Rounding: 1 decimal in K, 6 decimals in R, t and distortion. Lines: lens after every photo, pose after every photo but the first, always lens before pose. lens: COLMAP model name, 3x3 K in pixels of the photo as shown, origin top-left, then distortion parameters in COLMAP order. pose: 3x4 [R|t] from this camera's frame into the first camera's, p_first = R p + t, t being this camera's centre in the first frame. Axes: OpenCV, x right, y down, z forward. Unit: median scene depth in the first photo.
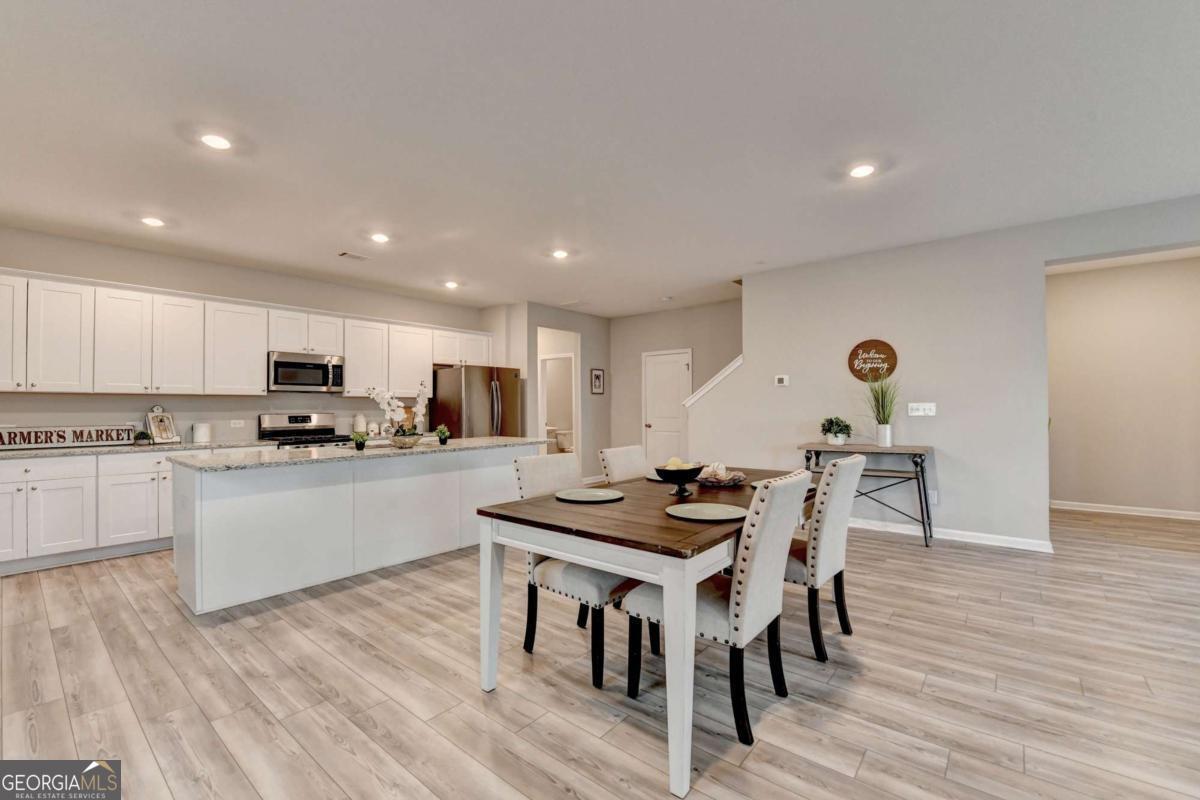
lens RADIAL K [[500.6, 0, 598.1], [0, 500.6, 406.1], [0, 0, 1]] dist [-0.012236, -0.000378]
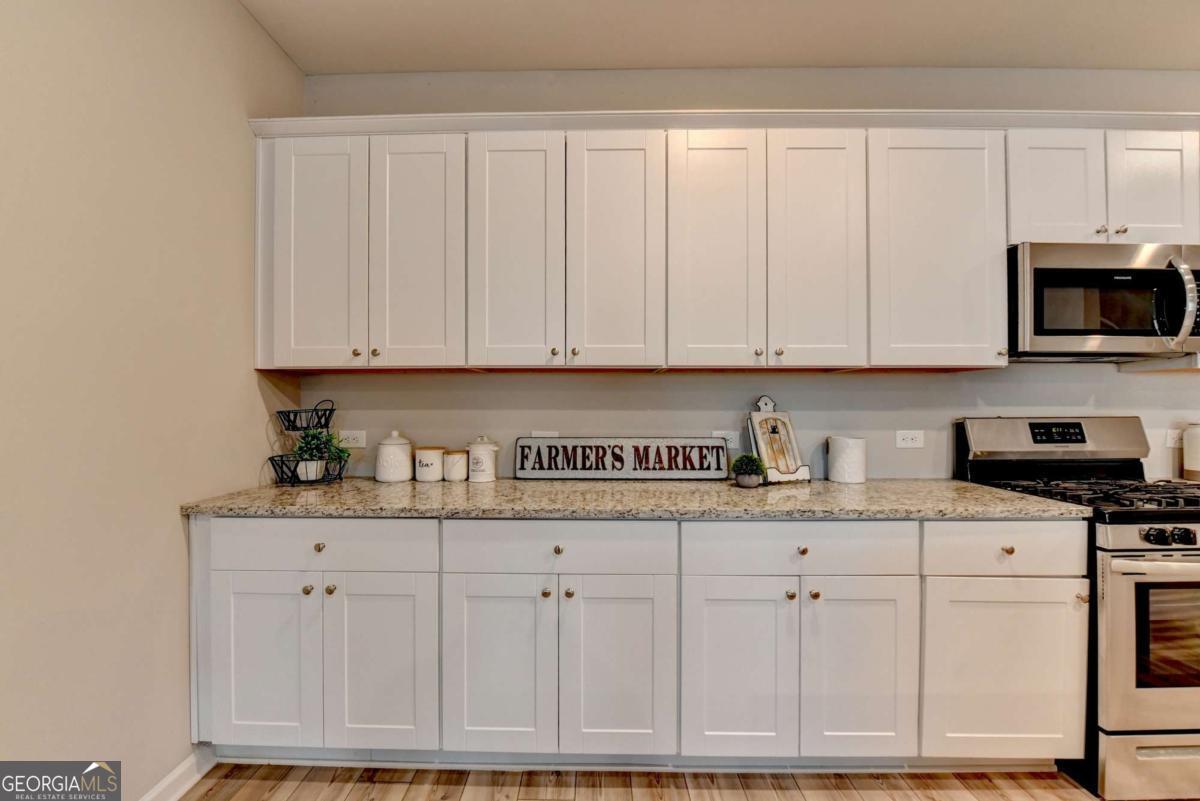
lens RADIAL K [[507.6, 0, 588.6], [0, 507.6, 403.3], [0, 0, 1]] dist [-0.016212, -0.000744]
pose [[0.604700, 0.001753, -0.796451, -0.643519], [0.000624, 0.999996, 0.002675, 0.004328], [0.796453, -0.002114, 0.604697, 0.614838]]
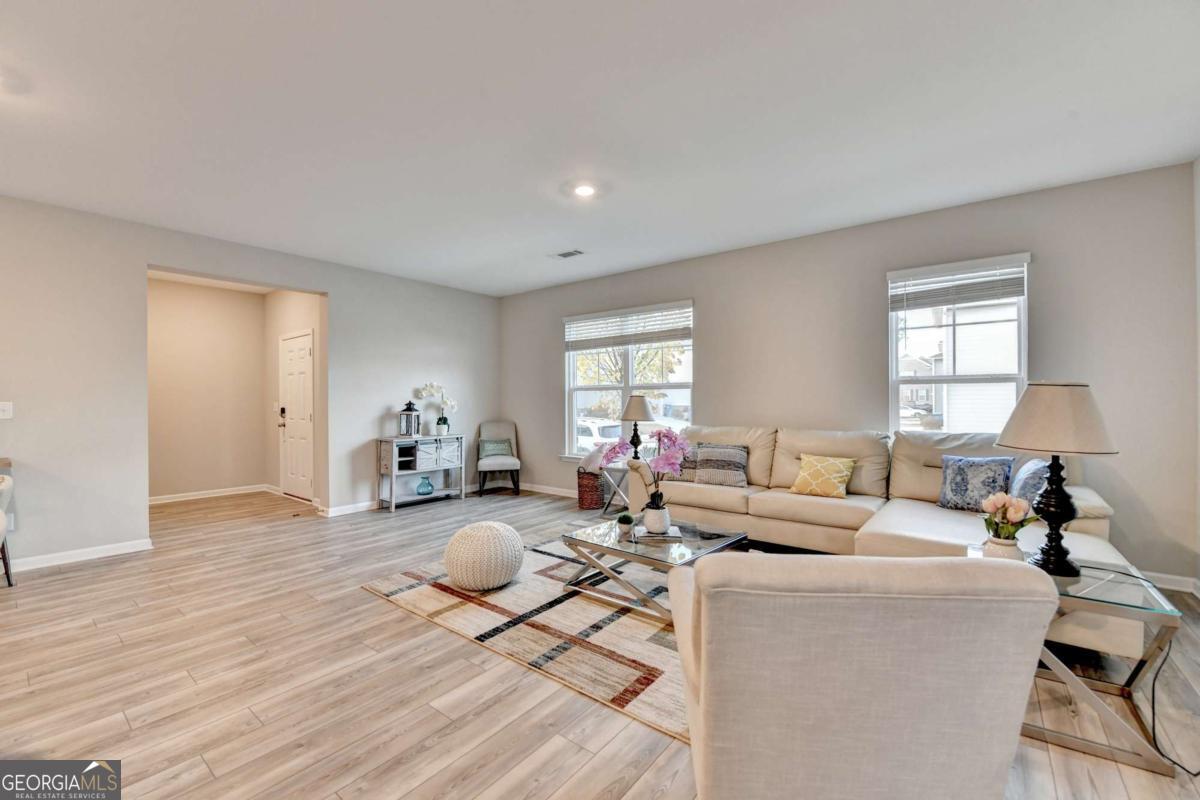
lens RADIAL K [[494.1, 0, 590.6], [0, 494.1, 402.5], [0, 0, 1]] dist [0.015972, -0.014535]
pose [[-0.014106, 0.004404, 0.999891, -0.120459], [0.000422, 0.999990, -0.004398, -0.002067], [-0.999900, 0.000360, -0.014108, 0.097090]]
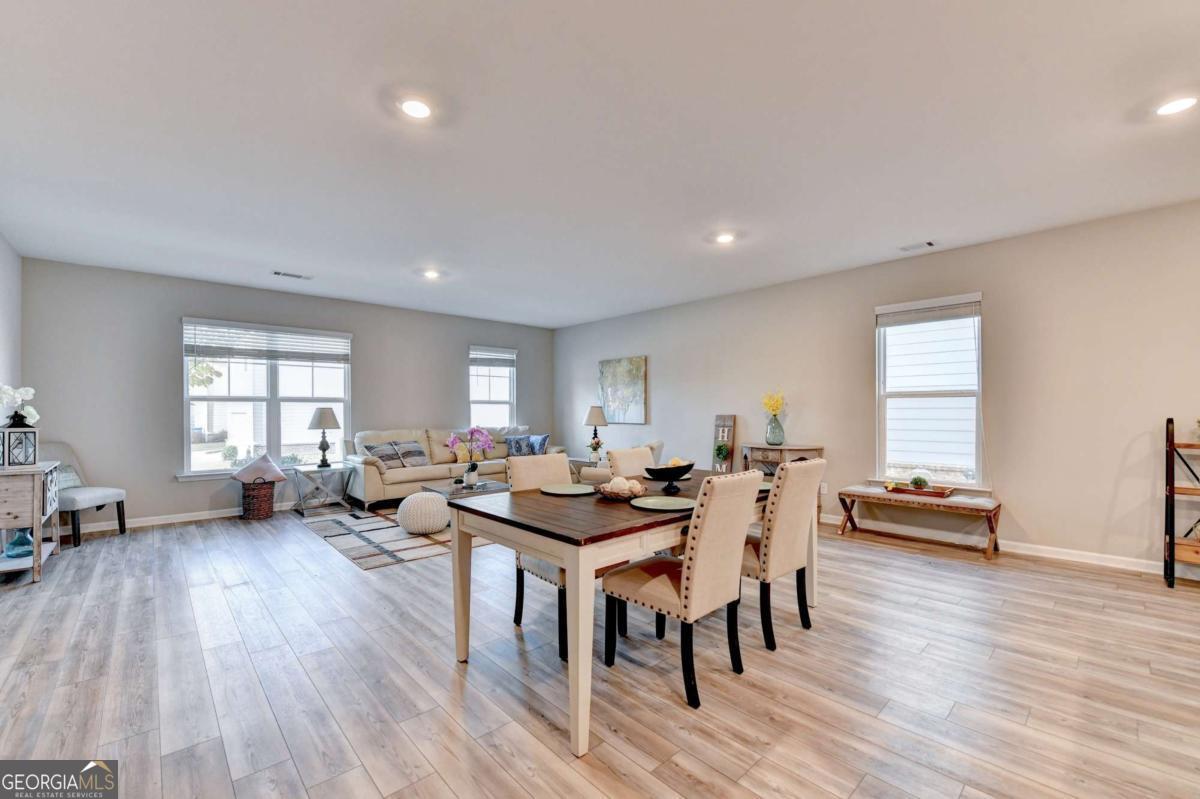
lens RADIAL K [[500.6, 0, 598.1], [0, 500.6, 405.6], [0, 0, 1]] dist [-0.012236, -0.000378]
pose [[-0.990011, 0.012654, 0.140418, 0.090010], [0.010579, 0.999824, -0.015512, -0.000233], [-0.140589, -0.013871, -0.989971, 1.251587]]
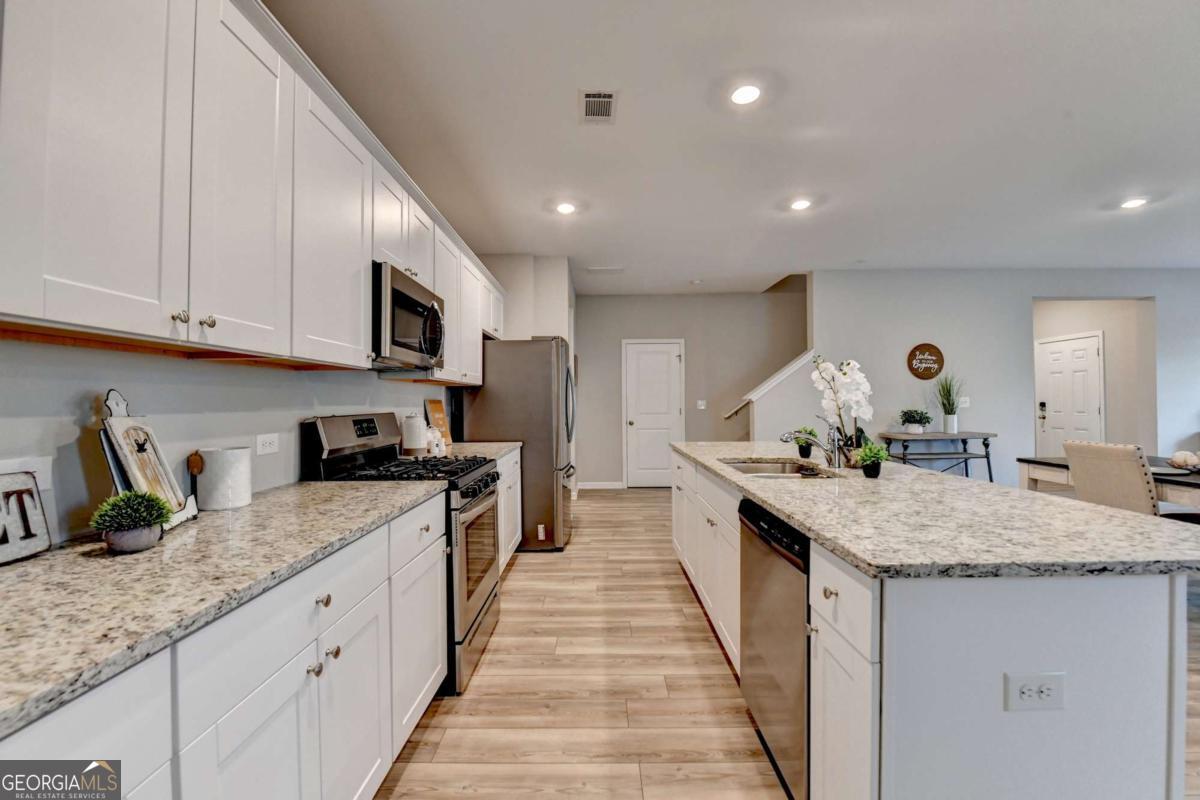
lens RADIAL K [[491.6, 0, 600.0], [0, 491.6, 400.0], [0, 0, 1]] dist [-0.015175, -0.000225]
pose [[0.780889, 0.002068, 0.624666, -0.888024], [0.001826, 0.999983, -0.005593, 0.006441], [-0.624667, 0.005508, 0.780872, 0.662794]]
